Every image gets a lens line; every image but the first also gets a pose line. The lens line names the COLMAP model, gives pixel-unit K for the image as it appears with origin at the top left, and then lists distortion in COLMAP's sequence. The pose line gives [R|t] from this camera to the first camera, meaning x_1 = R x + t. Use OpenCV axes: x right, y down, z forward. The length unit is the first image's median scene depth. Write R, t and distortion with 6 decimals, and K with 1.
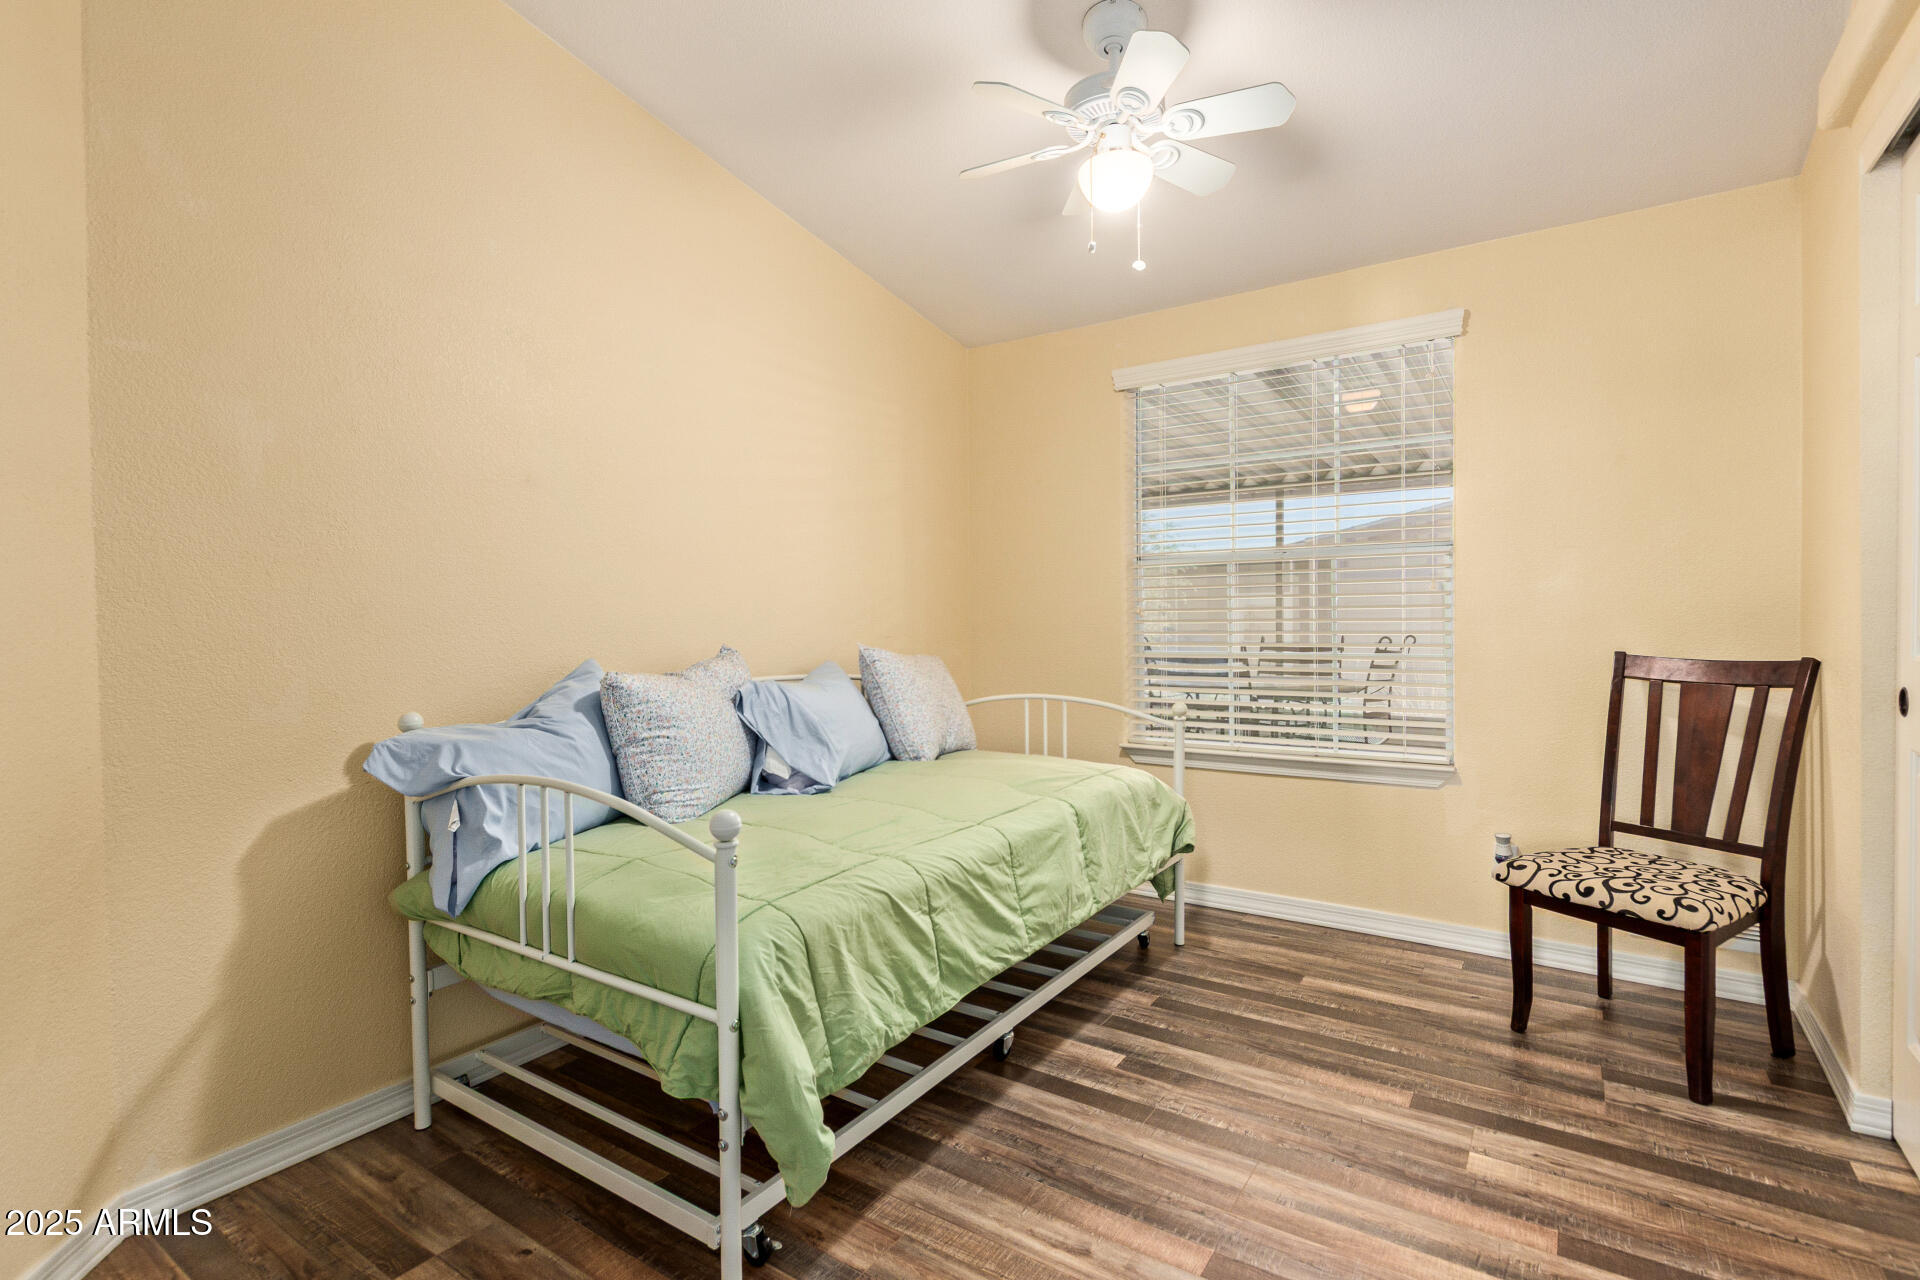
lens RADIAL K [[901.0, 0, 958.4], [0, 901.0, 630.2], [0, 0, 1]] dist [0.003428, -0.005635]
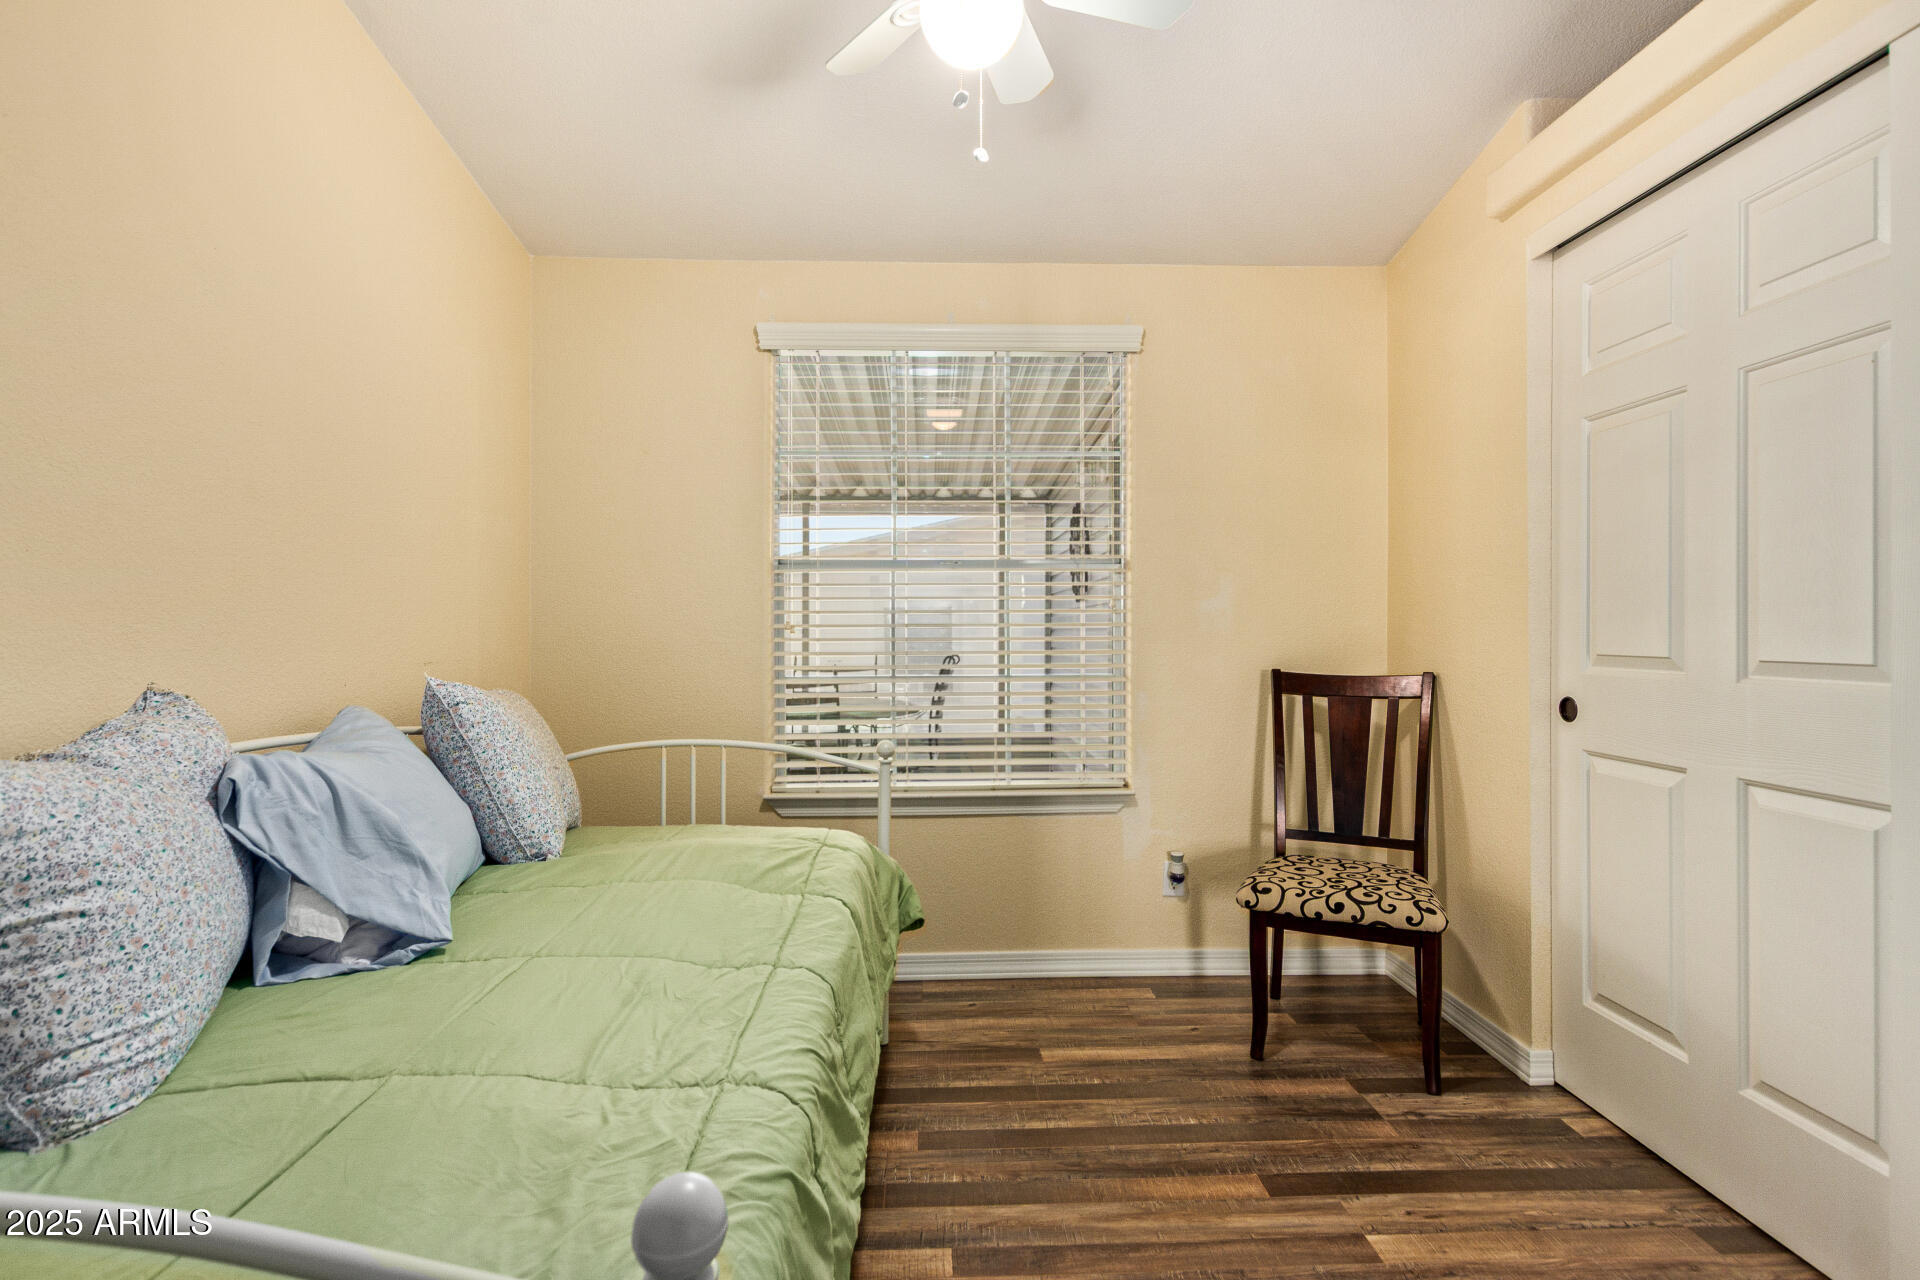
lens RADIAL K [[901.0, 0, 963.6], [0, 901.0, 633.4], [0, 0, 1]] dist [0.003428, -0.005635]
pose [[0.811848, 0.006475, 0.583833, -0.203952], [0.005867, 0.999798, -0.019247, 0.000757], [-0.583839, 0.019051, 0.811646, 0.371398]]
